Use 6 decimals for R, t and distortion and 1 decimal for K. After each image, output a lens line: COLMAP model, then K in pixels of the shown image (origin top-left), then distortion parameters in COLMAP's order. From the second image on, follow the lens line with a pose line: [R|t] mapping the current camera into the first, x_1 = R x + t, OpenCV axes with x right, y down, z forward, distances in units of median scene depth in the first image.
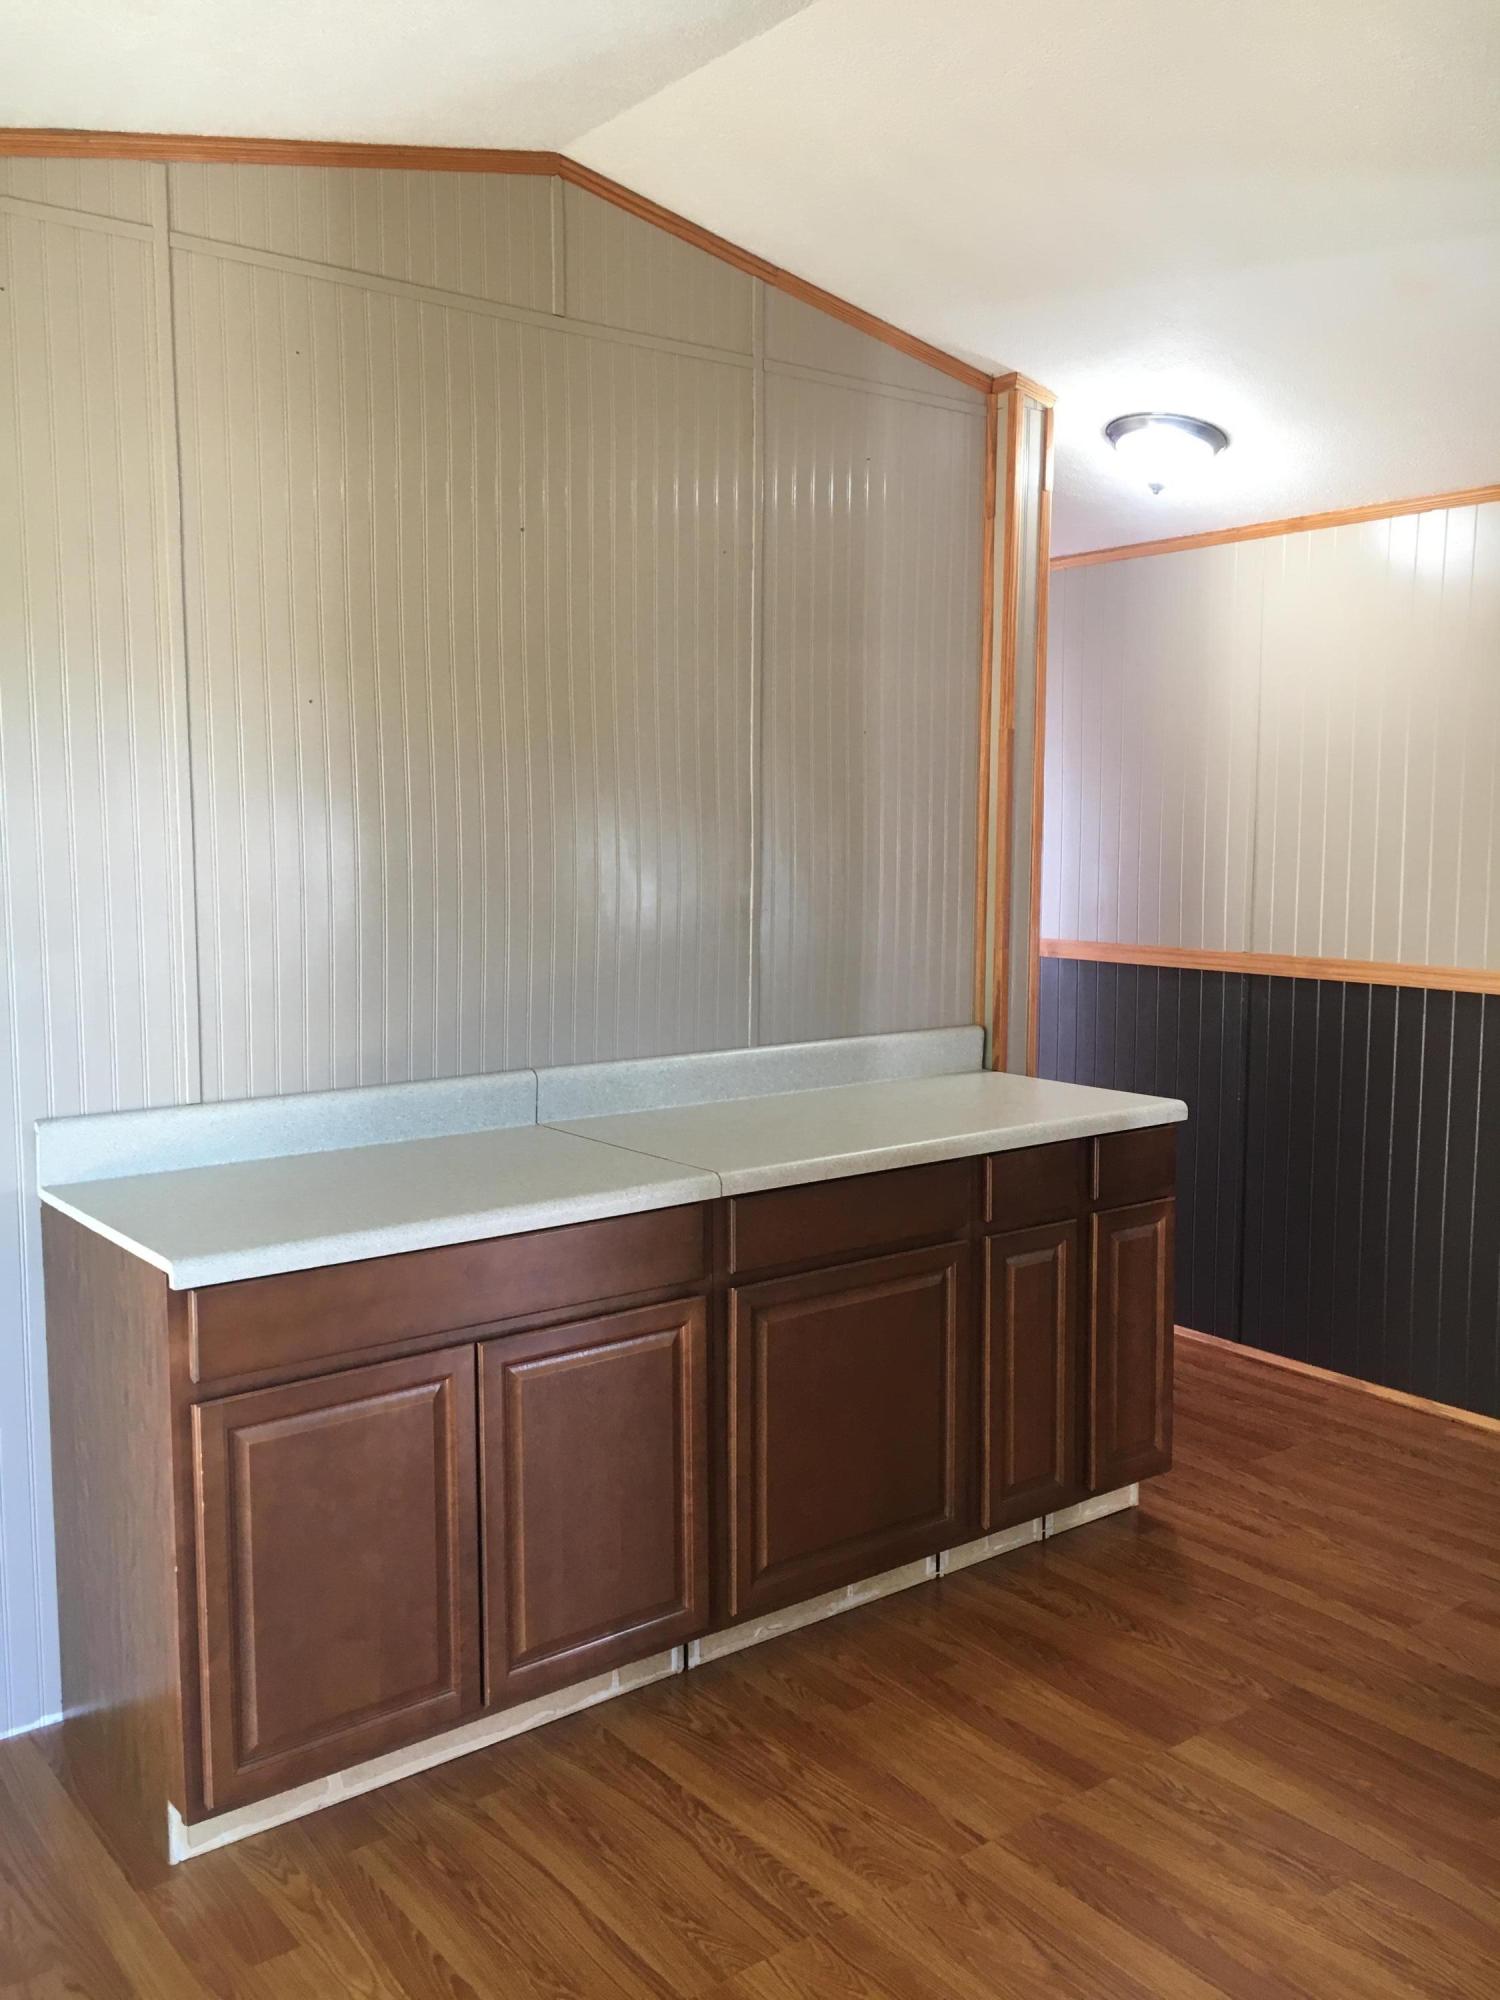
lens RADIAL K [[1740.3, 0, 743.0], [0, 1740.3, 985.9], [0, 0, 1]] dist [0.006107, -0.011705]
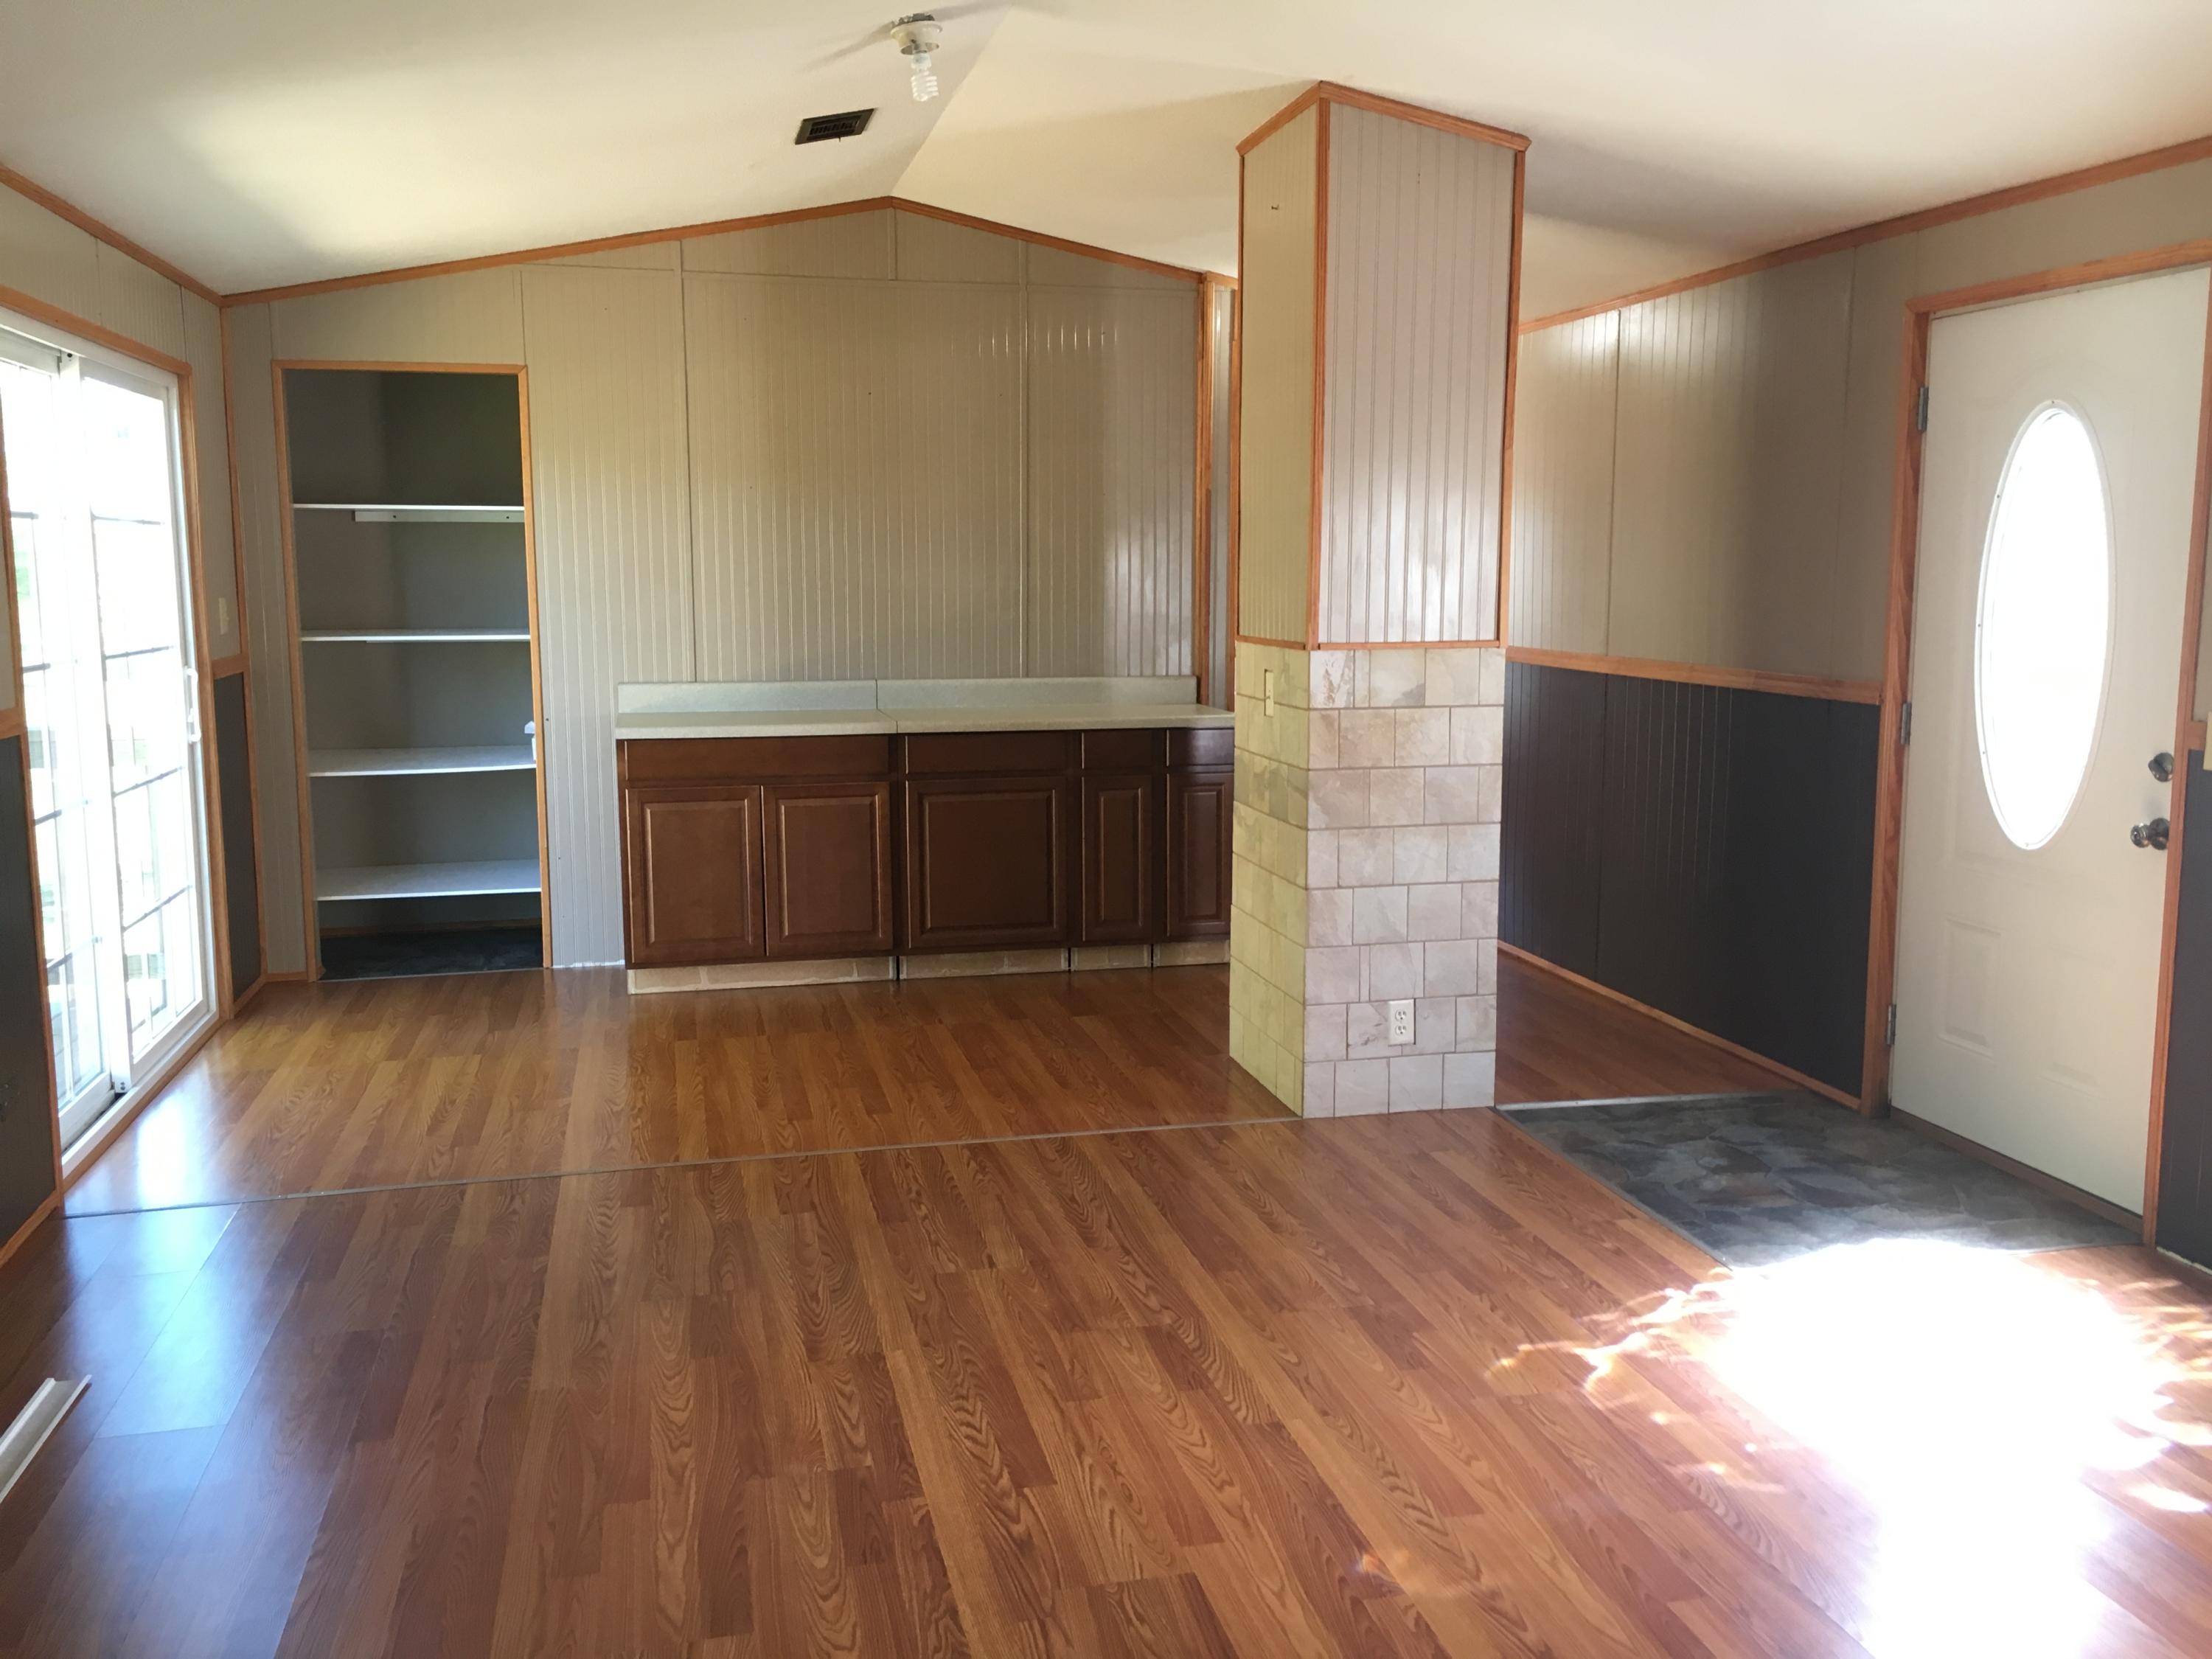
lens RADIAL K [[1924.8, 0, 1114.5], [0, 1924.8, 831.8], [0, 0, 1]] dist [0.006107, -0.011705]
pose [[0.896585, 0.058763, -0.438955, 1.093875], [-0.039133, 0.997793, 0.053644, 0.095303], [0.441139, -0.030918, 0.896906, -0.817141]]
